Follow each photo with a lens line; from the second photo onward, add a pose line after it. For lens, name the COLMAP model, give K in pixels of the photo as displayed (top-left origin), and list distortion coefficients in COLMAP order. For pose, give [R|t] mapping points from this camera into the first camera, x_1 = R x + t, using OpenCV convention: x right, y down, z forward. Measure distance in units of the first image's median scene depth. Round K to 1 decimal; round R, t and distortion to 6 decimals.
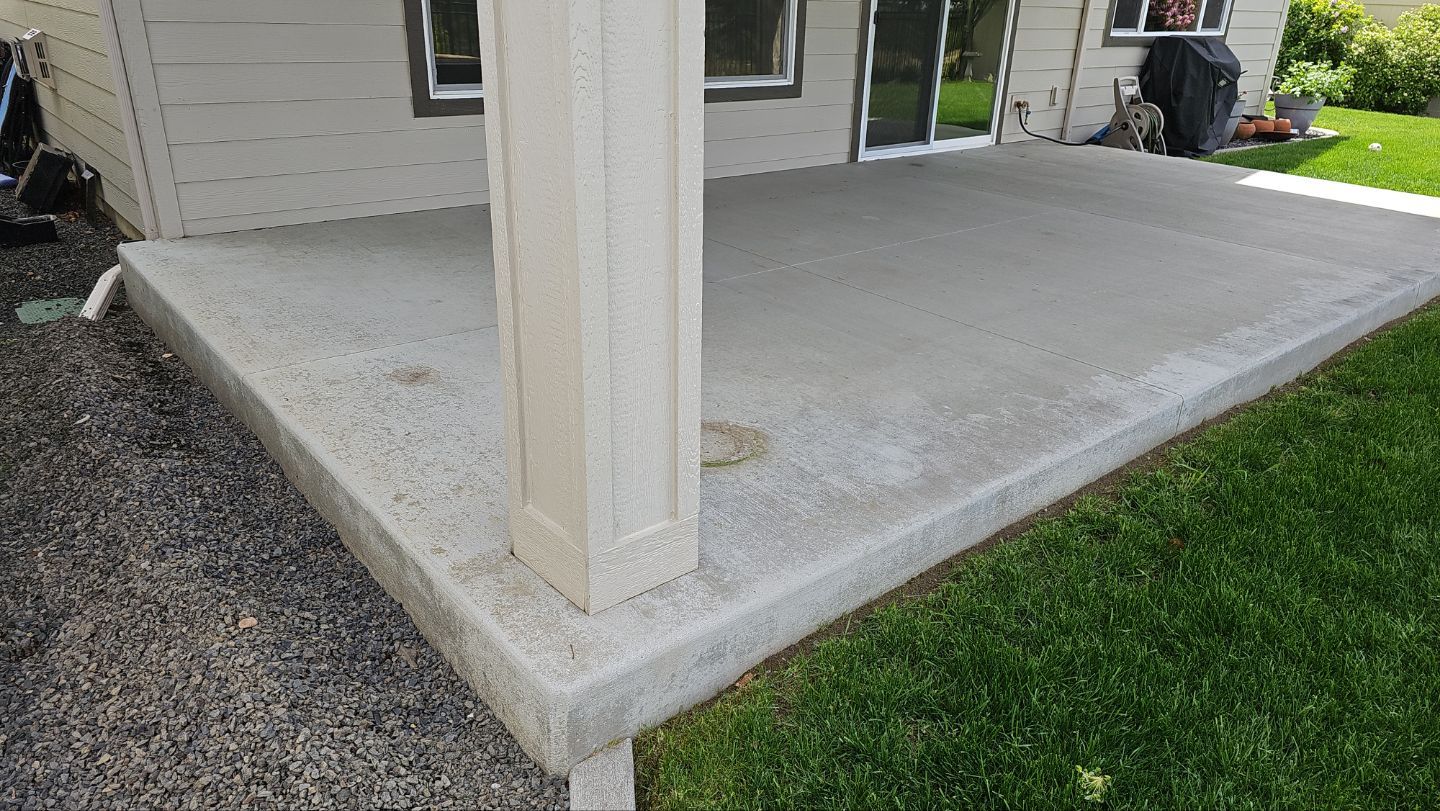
lens RADIAL K [[946.3, 0, 720.0], [0, 946.3, 405.5], [0, 0, 1]] dist [0.047974, -0.040863]
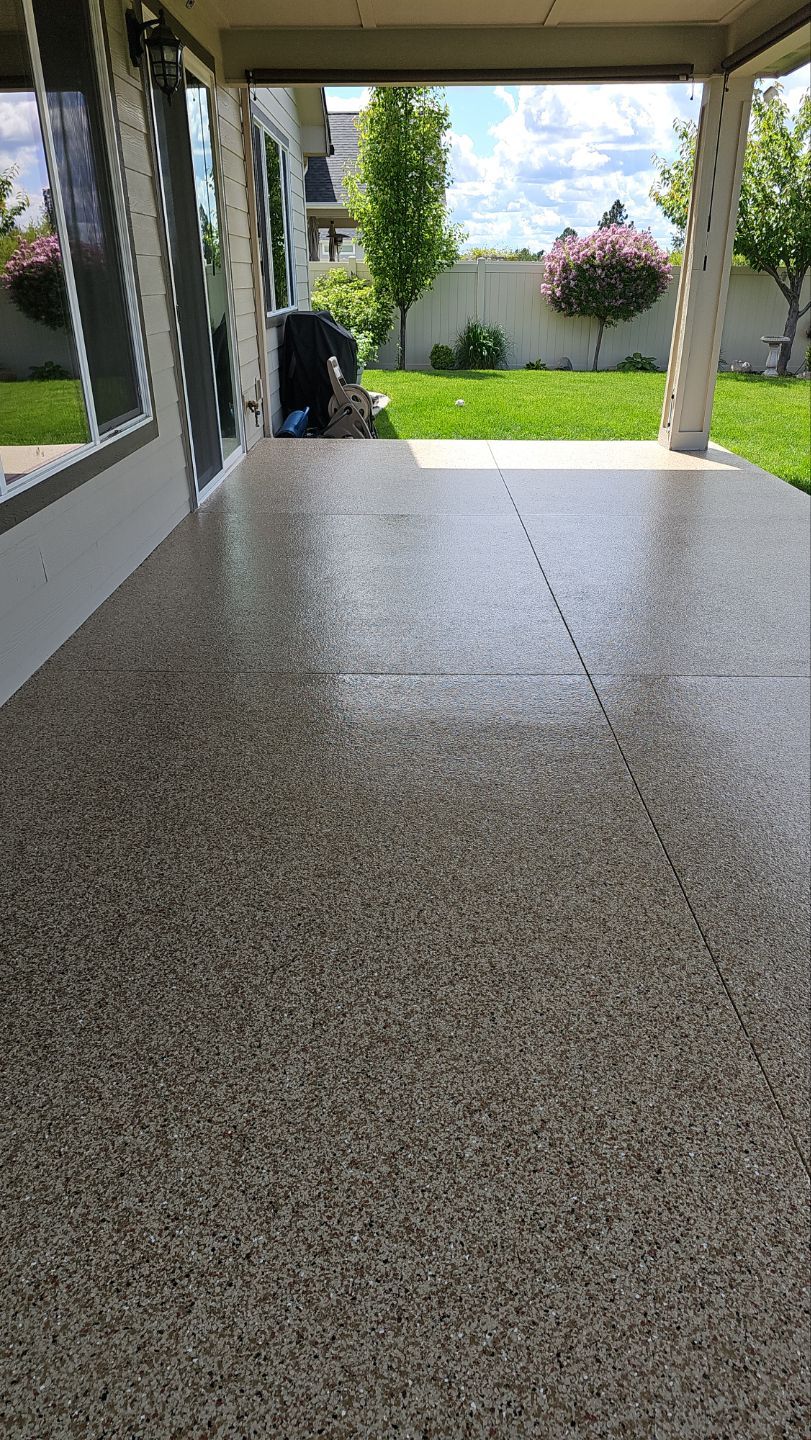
lens RADIAL K [[938.6, 0, 420.5], [0, 938.6, 726.8], [0, 0, 1]] dist [0.057398, -0.049826]
pose [[0.626078, -0.364556, 0.689293, -0.274239], [0.327628, 0.925151, 0.191717, -0.151694], [-0.707592, 0.105802, 0.698656, 0.306839]]
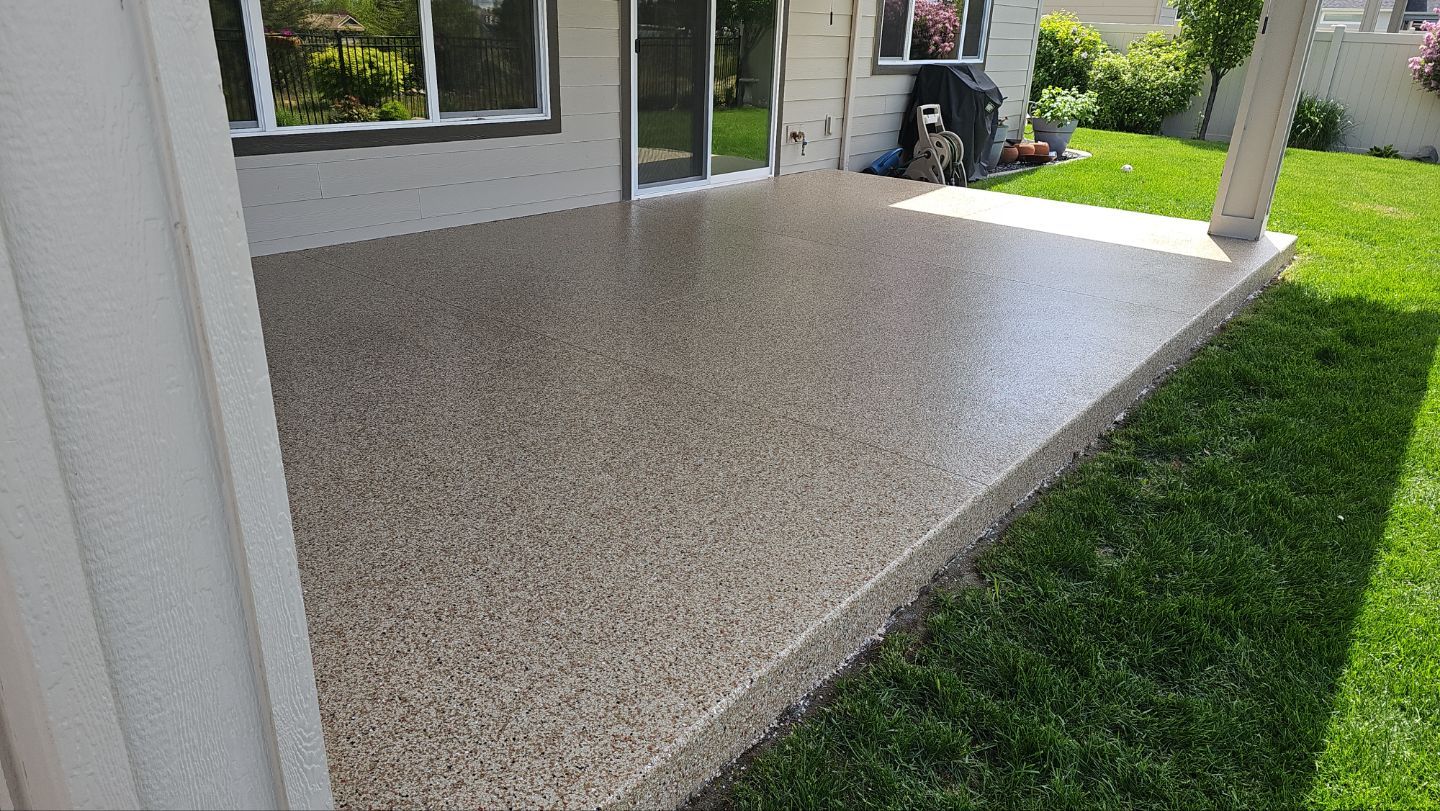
lens RADIAL K [[938.6, 0, 700.9], [0, 938.6, 395.2], [0, 0, 1]] dist [0.057398, -0.049826]
pose [[0.981568, -0.067025, 0.178976, 0.029885], [0.072284, 0.997118, -0.023019, -0.035854], [-0.176918, 0.035532, 0.983584, 0.082117]]
